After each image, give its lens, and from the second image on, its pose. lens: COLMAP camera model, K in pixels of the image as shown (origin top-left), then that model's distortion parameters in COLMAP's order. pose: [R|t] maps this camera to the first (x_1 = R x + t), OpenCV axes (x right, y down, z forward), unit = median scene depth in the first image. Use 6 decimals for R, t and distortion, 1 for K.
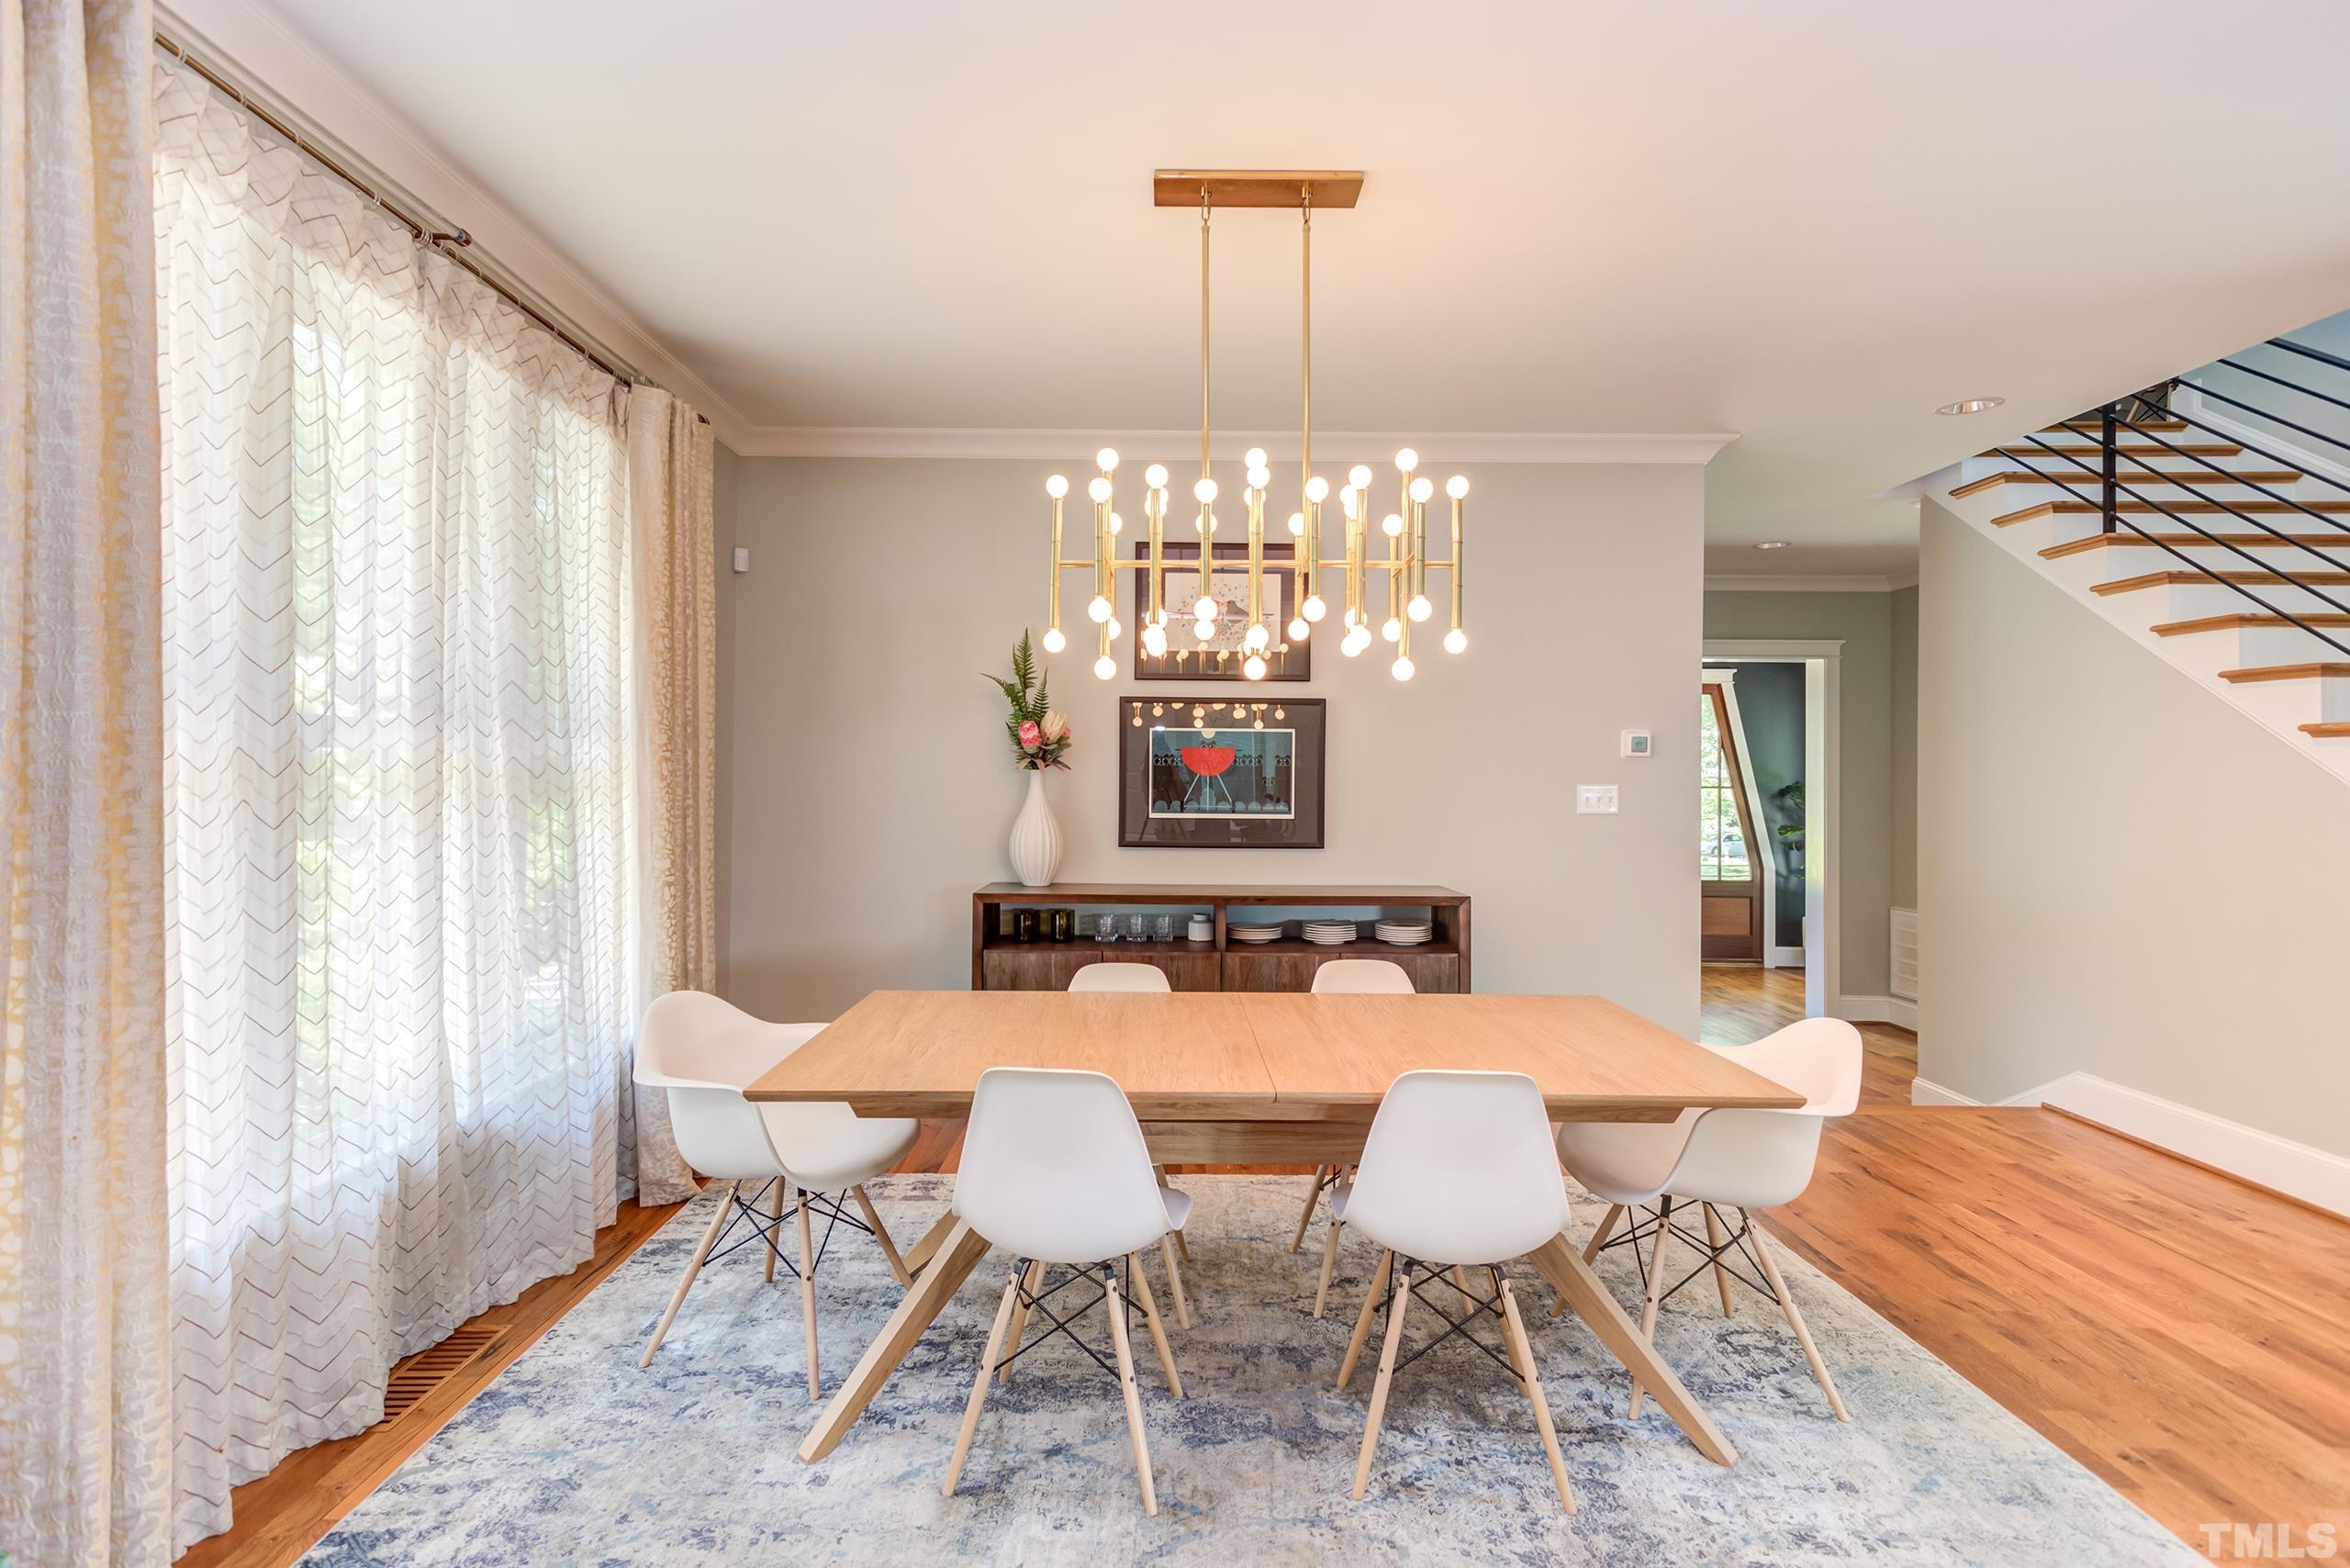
lens RADIAL K [[1139.3, 0, 1207.2], [0, 1139.3, 768.0], [0, 0, 1]] dist [0.026872, -0.000063]
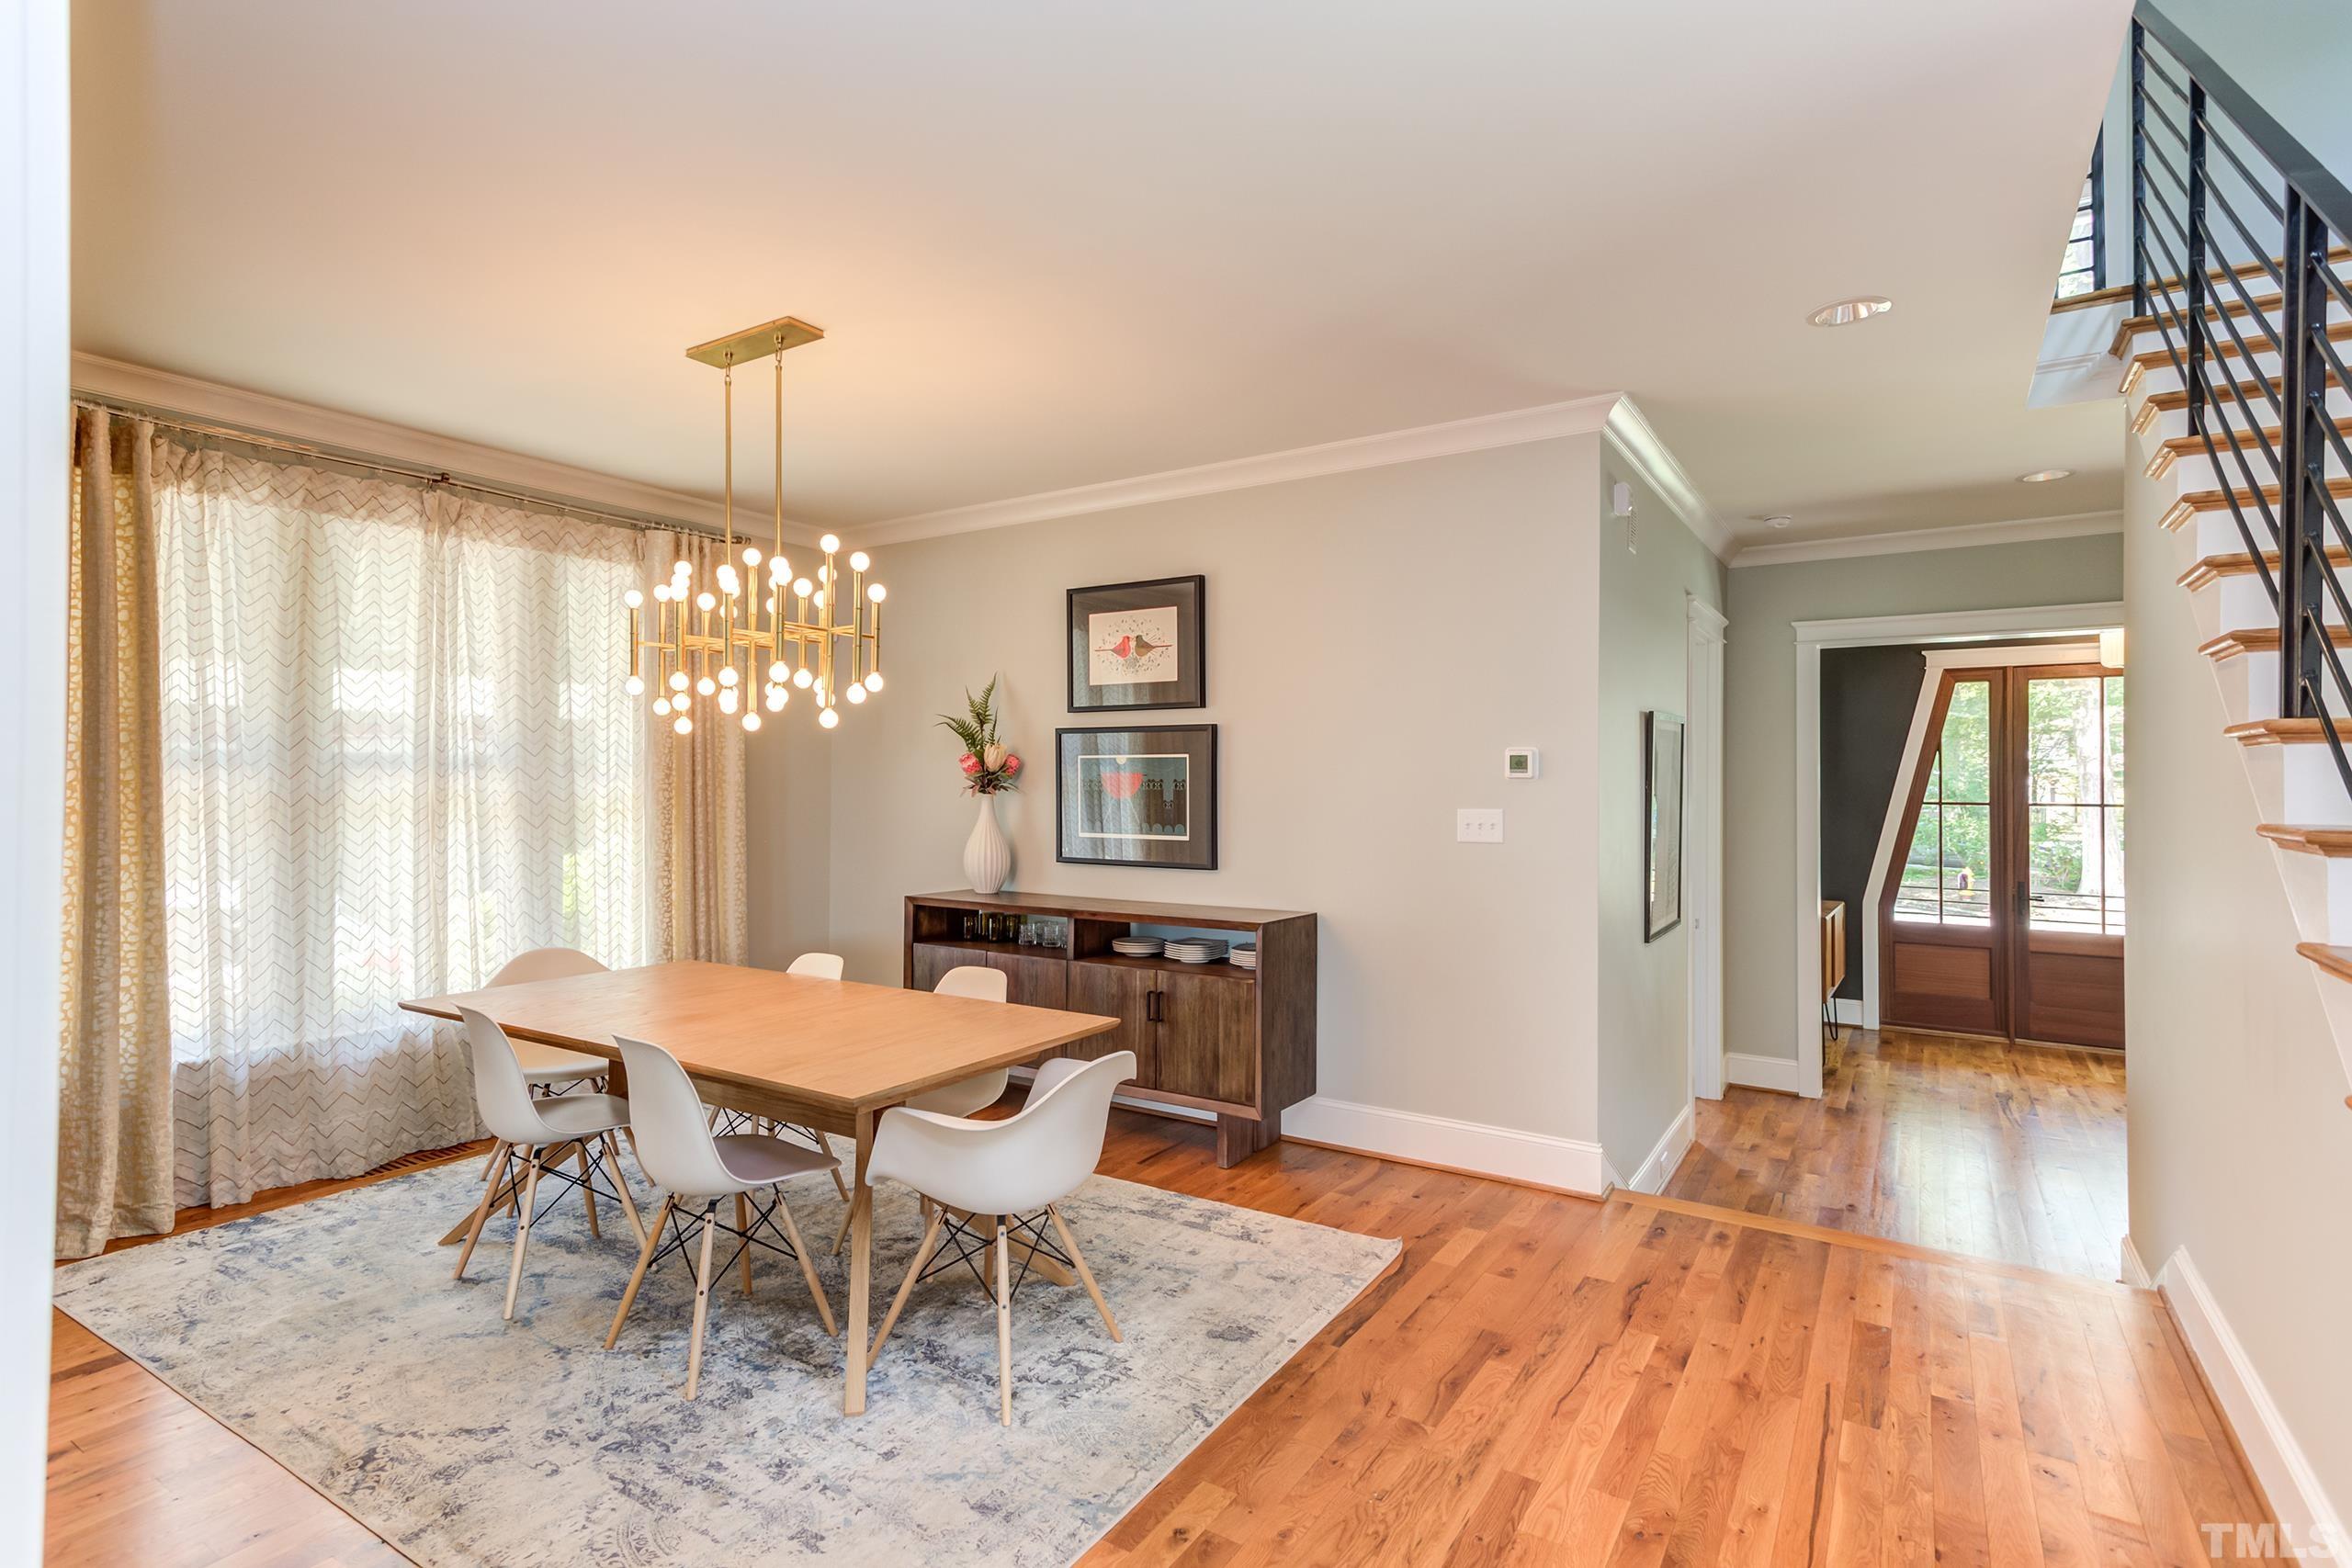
lens RADIAL K [[1188.1, 0, 1173.2], [0, 1188.1, 773.3], [0, 0, 1]] dist [0.024078, 0.000323]
pose [[0.828598, -0.009948, -0.559756, 0.964972], [0.008308, 0.999951, -0.005473, -0.015733], [0.559783, -0.000116, 0.828639, 0.136966]]
